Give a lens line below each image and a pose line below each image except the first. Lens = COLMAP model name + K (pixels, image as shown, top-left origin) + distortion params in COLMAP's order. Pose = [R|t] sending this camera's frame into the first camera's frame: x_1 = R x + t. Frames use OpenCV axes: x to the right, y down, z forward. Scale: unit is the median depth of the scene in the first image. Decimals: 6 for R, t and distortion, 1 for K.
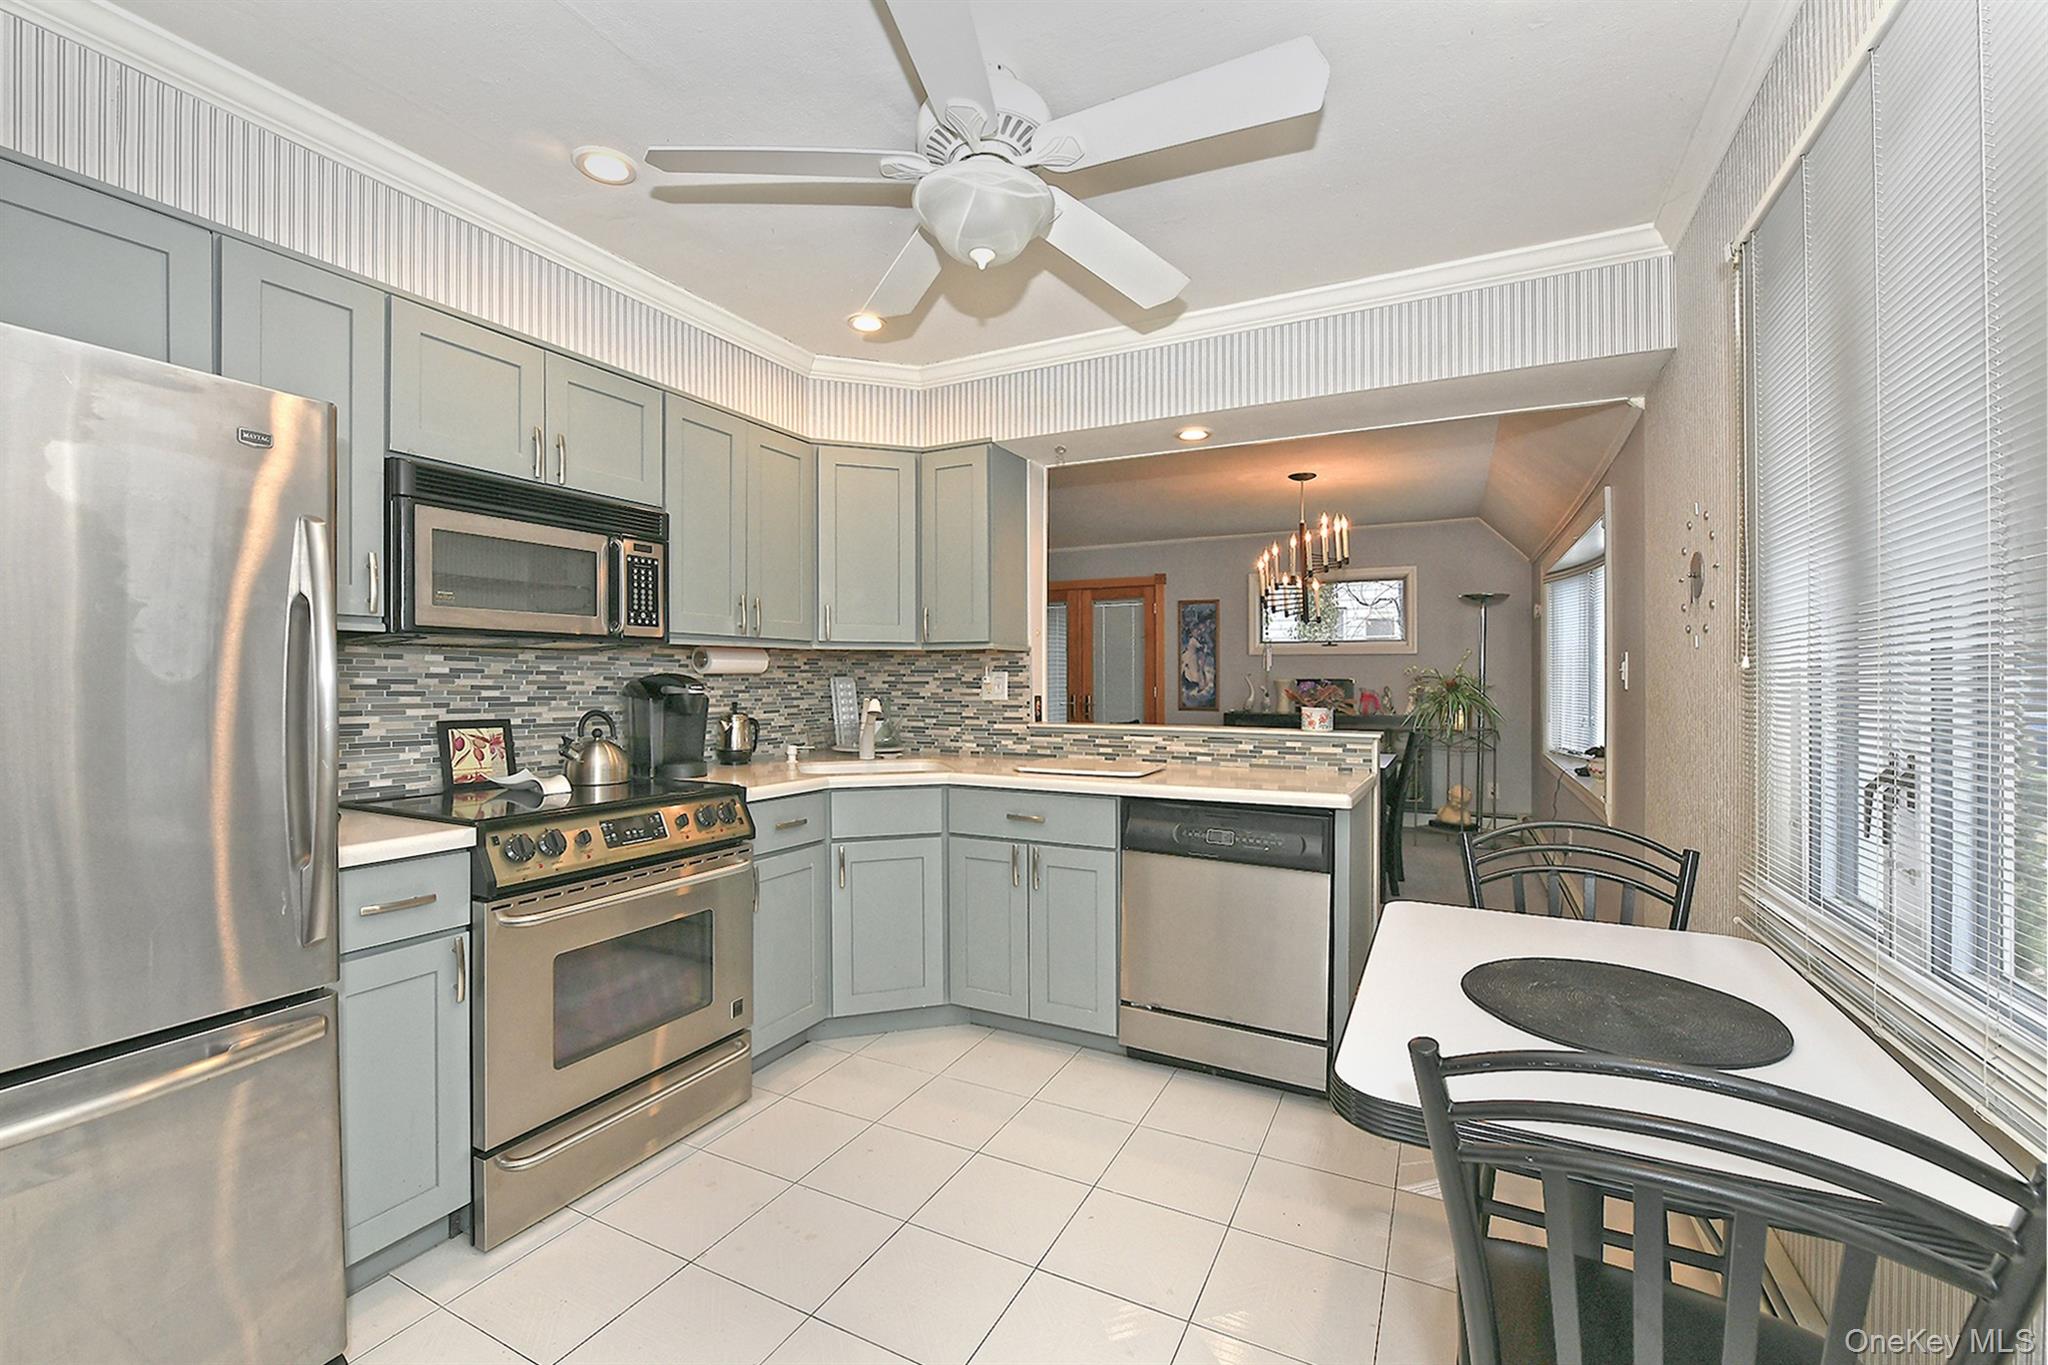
lens RADIAL K [[886.8, 0, 1046.1], [0, 886.8, 683.9], [0, 0, 1]] dist [-0.011208, -0.000056]
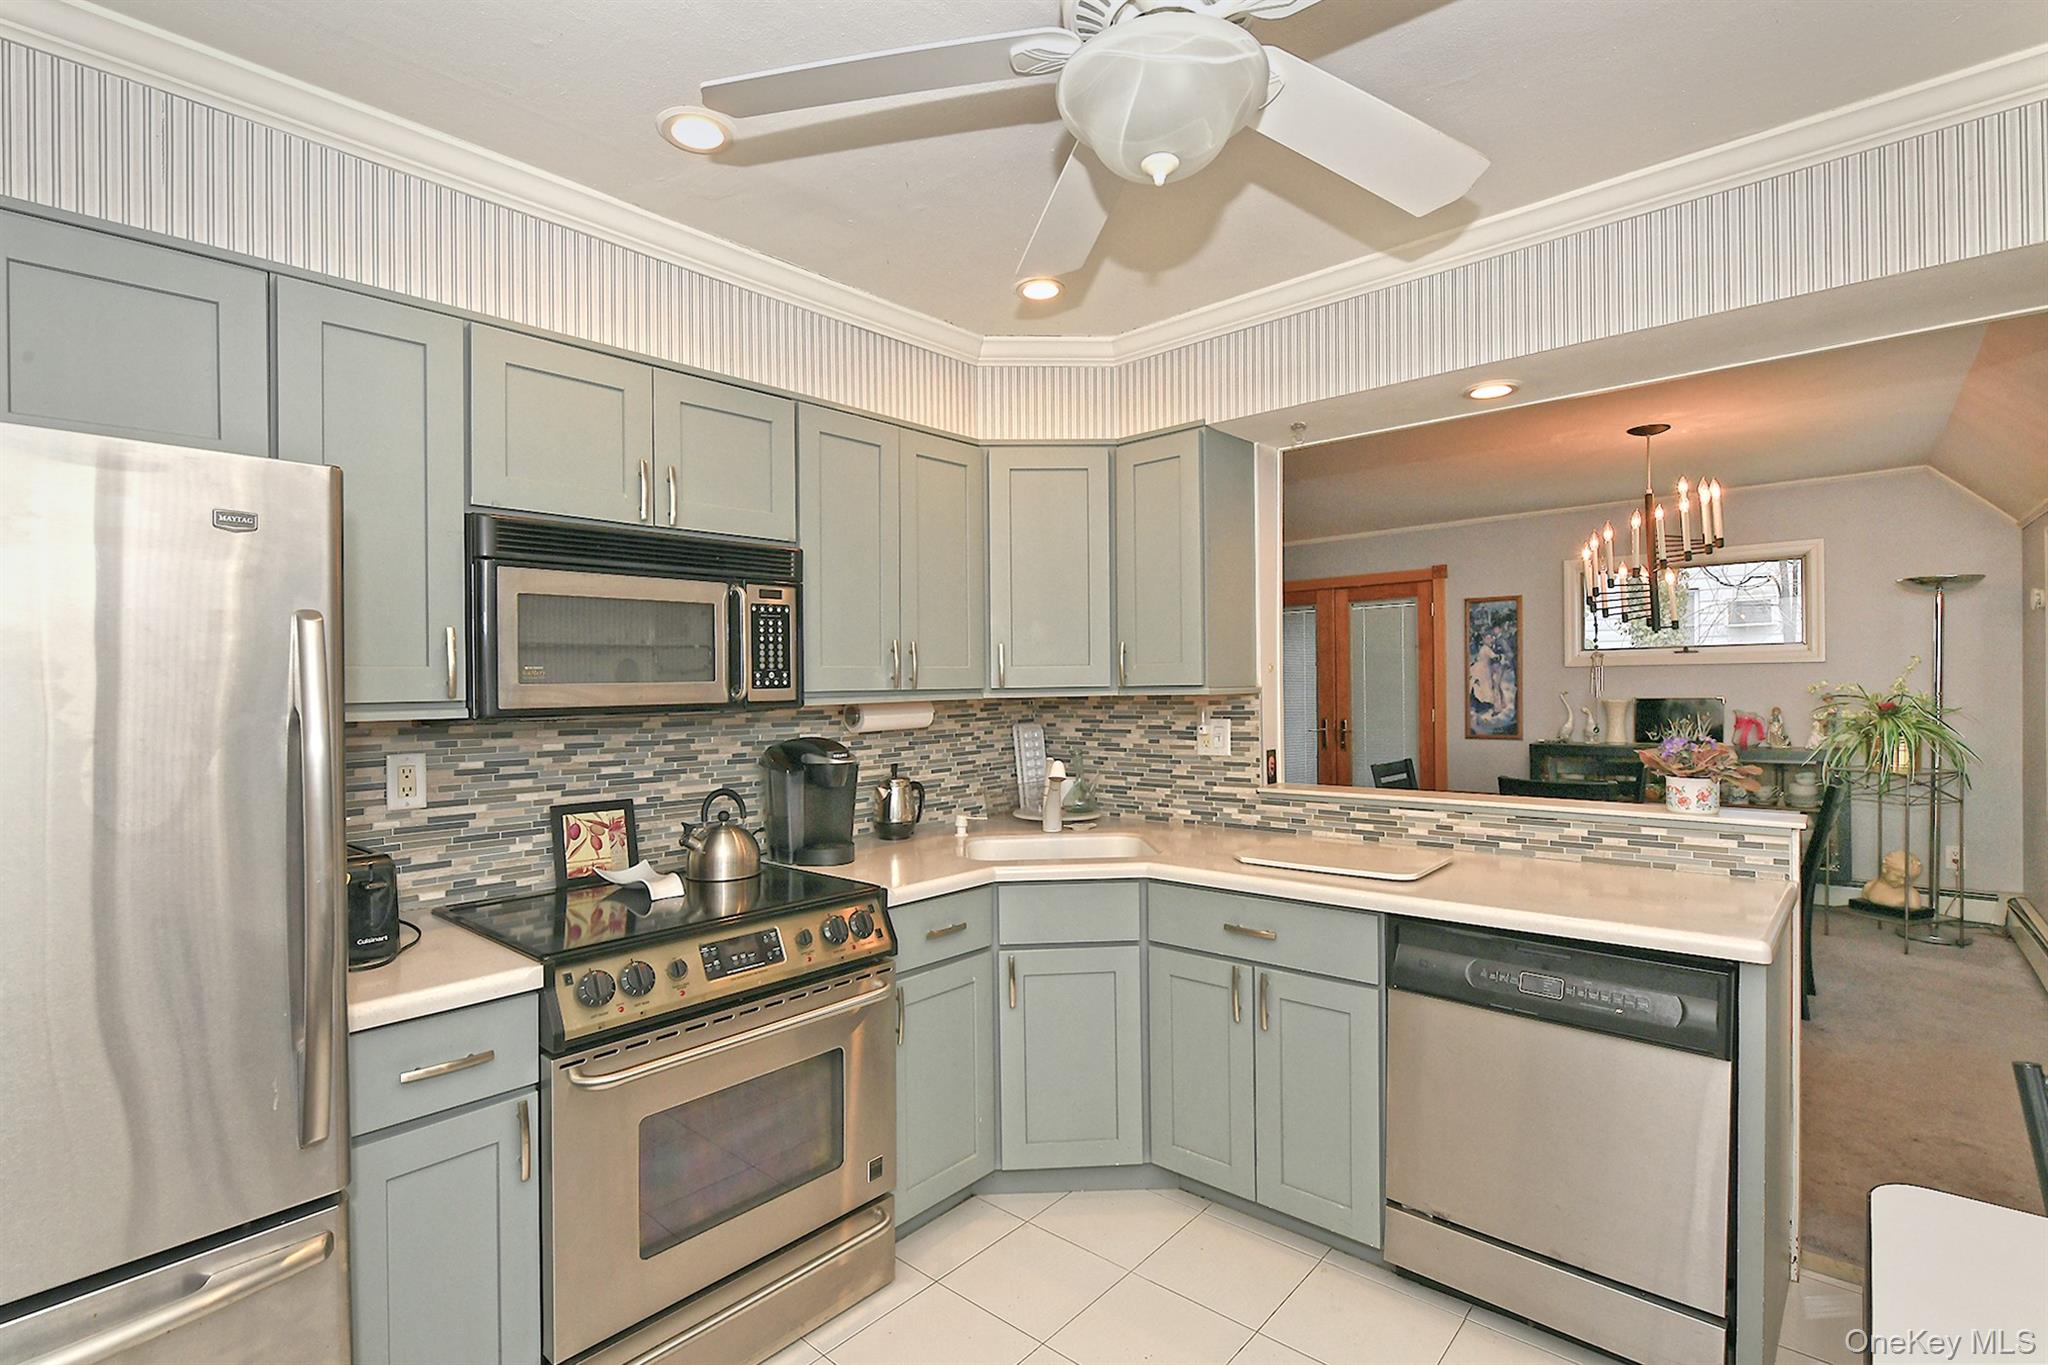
lens RADIAL K [[987.7, 0, 1011.9], [0, 987.7, 704.9], [0, 0, 1]] dist [-0.006095, -0.002170]
pose [[0.960849, -0.008218, -0.276951, 0.016833], [0.012378, 0.999835, 0.013273, -0.054033], [0.276797, -0.016181, 0.960792, 0.156084]]
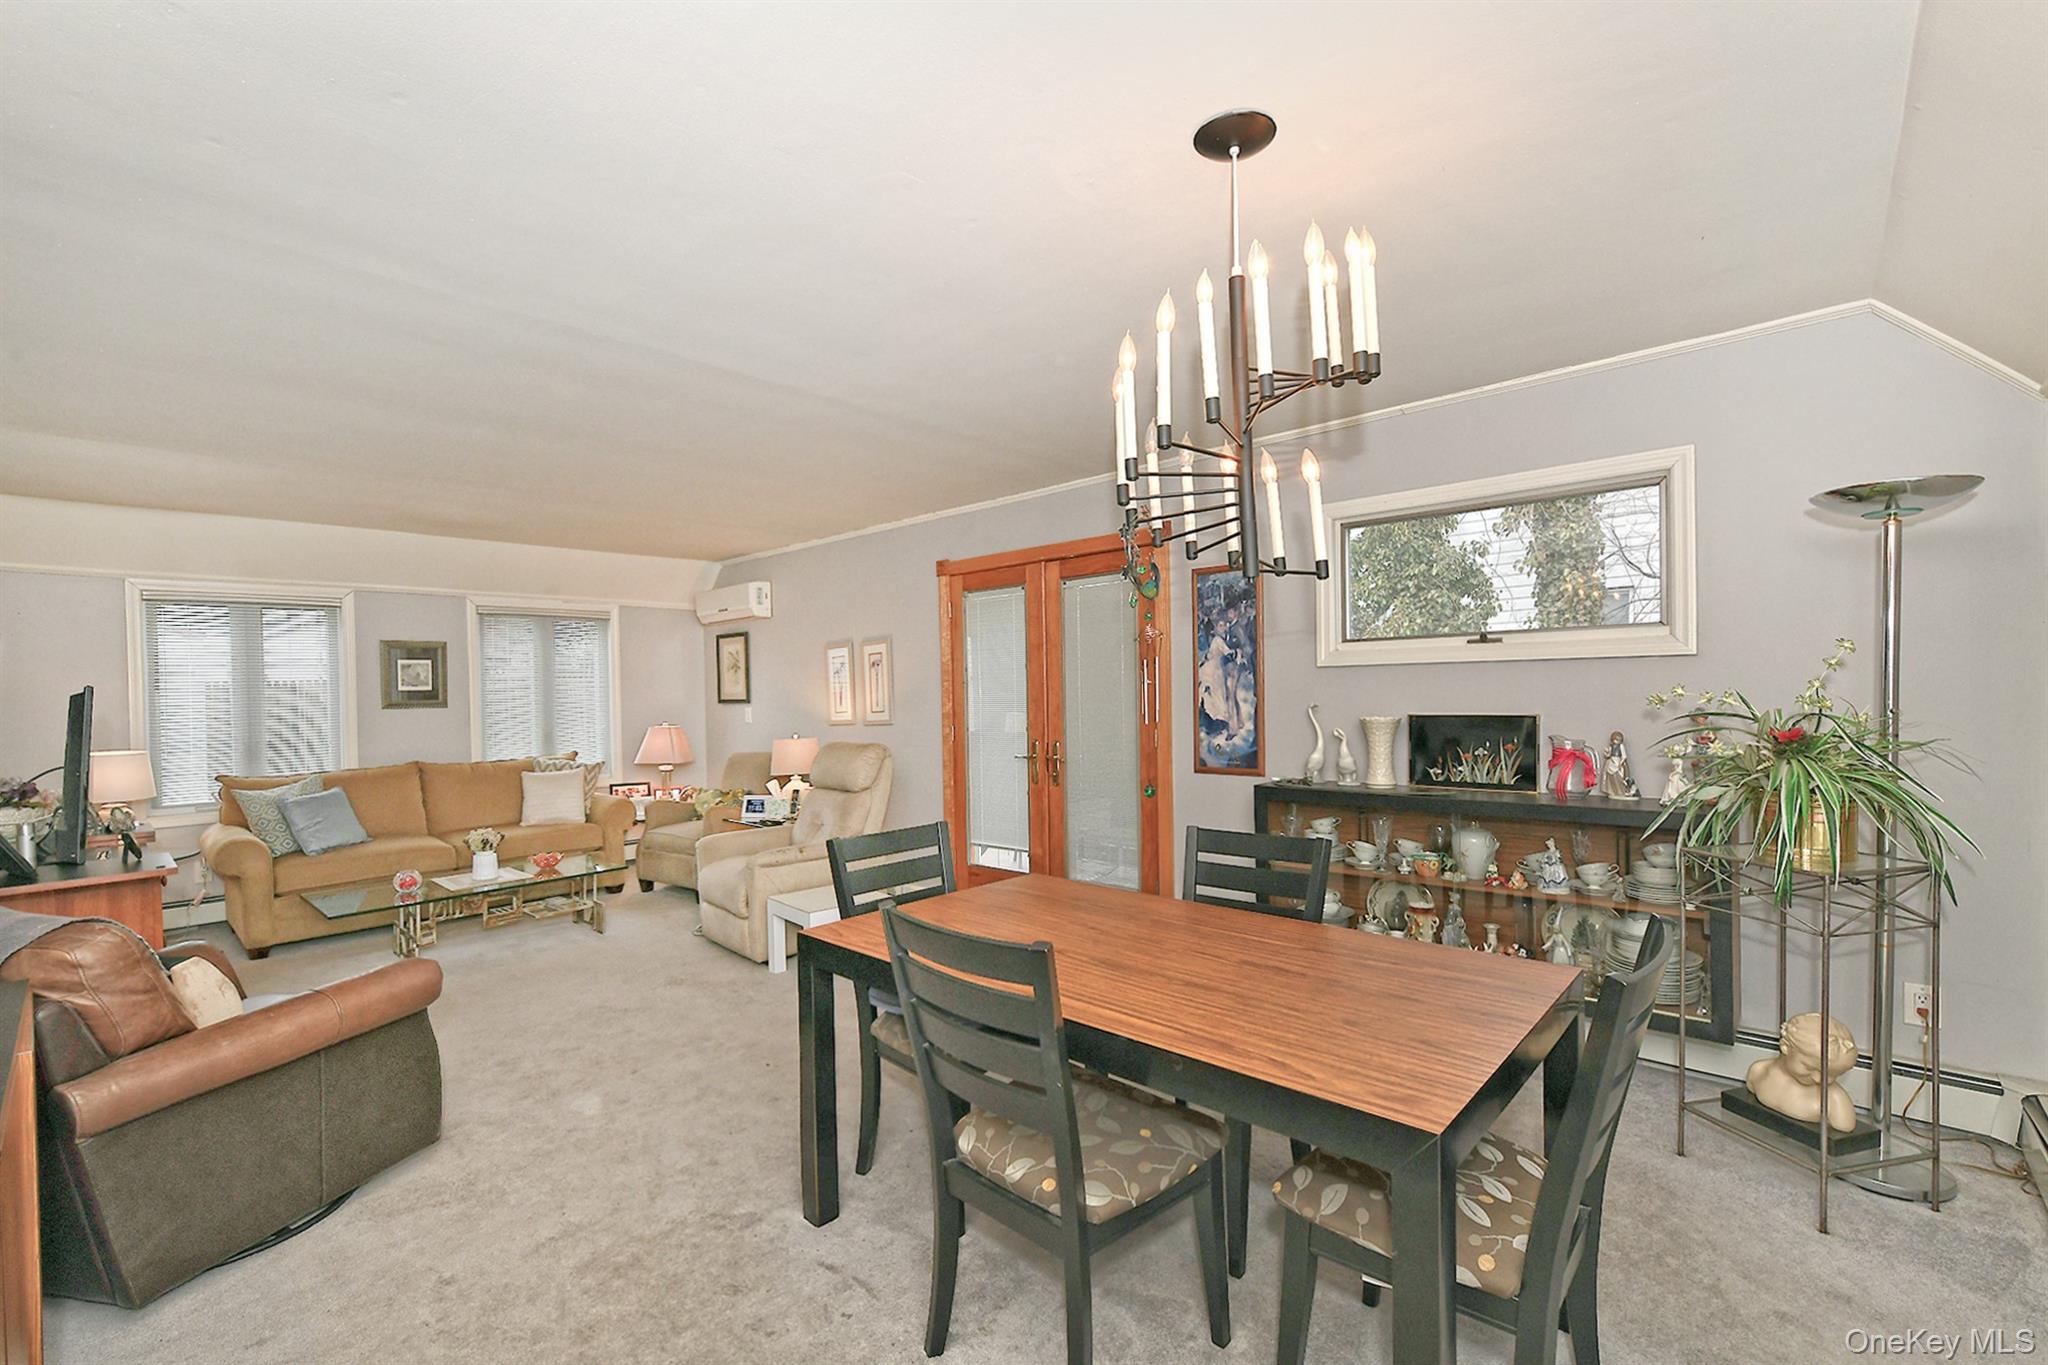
lens RADIAL K [[886.8, 0, 1037.6], [0, 886.8, 710.9], [0, 0, 1]] dist [-0.011208, -0.000056]
pose [[0.954100, -0.011337, -0.299274, 0.716349], [0.016601, 0.999749, 0.015053, -0.056437], [0.299029, -0.019330, 0.954048, 1.483257]]
